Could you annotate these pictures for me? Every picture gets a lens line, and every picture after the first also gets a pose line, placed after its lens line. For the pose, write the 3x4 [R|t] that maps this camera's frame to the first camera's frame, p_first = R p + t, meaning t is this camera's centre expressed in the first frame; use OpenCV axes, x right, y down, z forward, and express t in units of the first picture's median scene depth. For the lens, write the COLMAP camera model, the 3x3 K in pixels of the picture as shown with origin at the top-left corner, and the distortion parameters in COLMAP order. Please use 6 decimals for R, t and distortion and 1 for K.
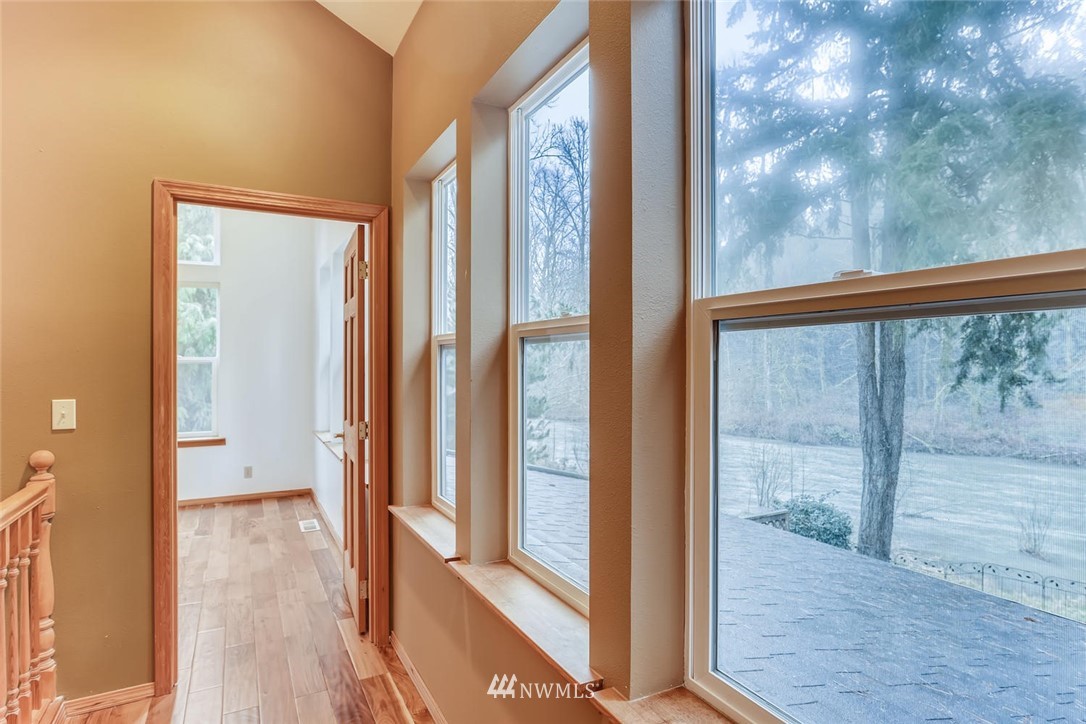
lens RADIAL K [[593.1, 0, 548.2], [0, 593.1, 365.4], [0, 0, 1]] dist [-0.005575, -0.001493]
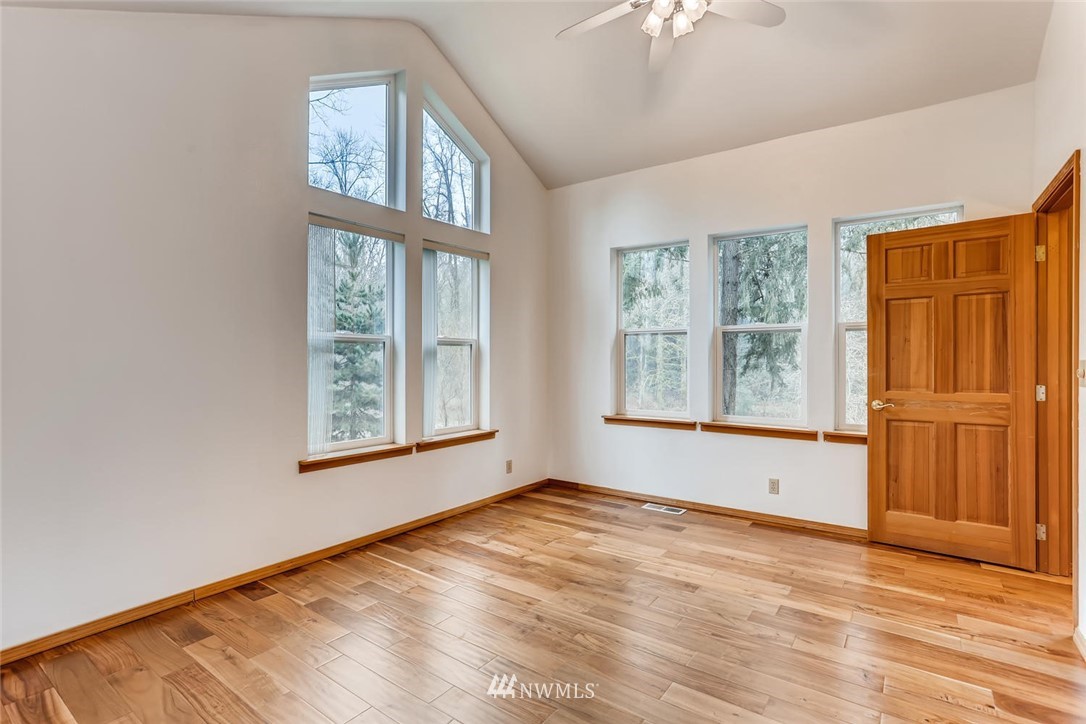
lens RADIAL K [[524.9, 0, 536.0], [0, 524.9, 366.6], [0, 0, 1]] dist [-0.011288, 0.005556]
pose [[0.900263, -0.009534, 0.435242, -0.795665], [0.008479, 0.999955, 0.004365, 0.025473], [-0.435264, -0.000239, 0.900303, 0.262092]]
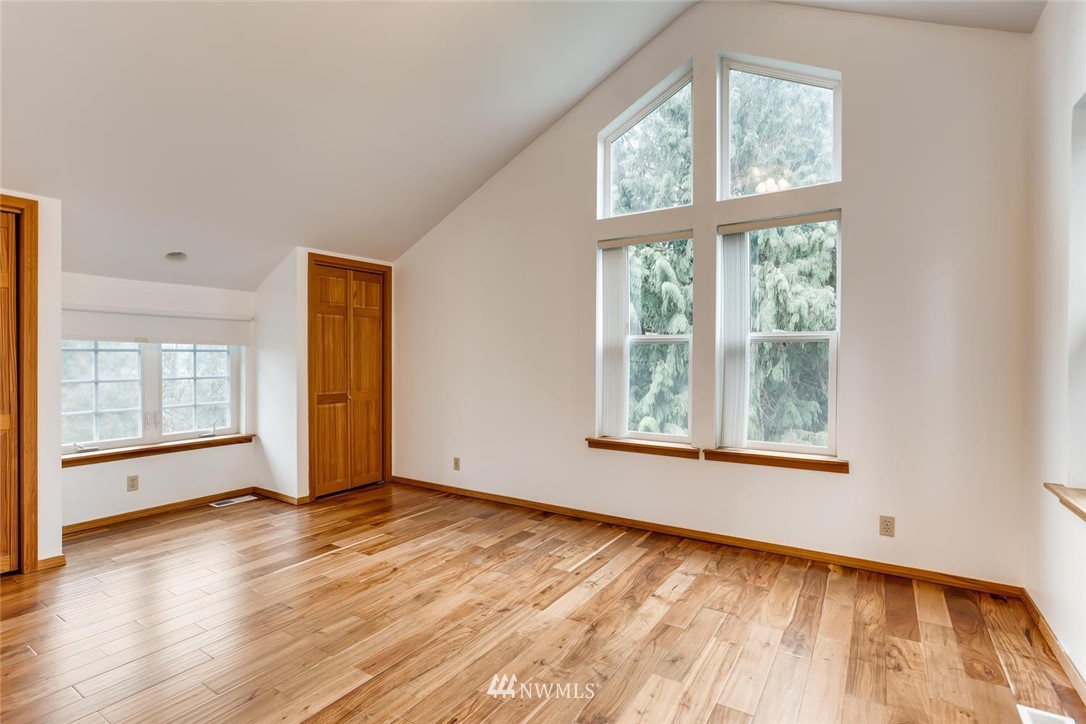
lens RADIAL K [[524.9, 0, 543.3], [0, 524.9, 356.3], [0, 0, 1]] dist [-0.011288, 0.005556]
pose [[0.496388, -0.004774, -0.868088, -0.226192], [-0.009401, 0.999897, -0.010875, 0.023751], [0.868050, 0.013559, 0.496291, 0.447088]]
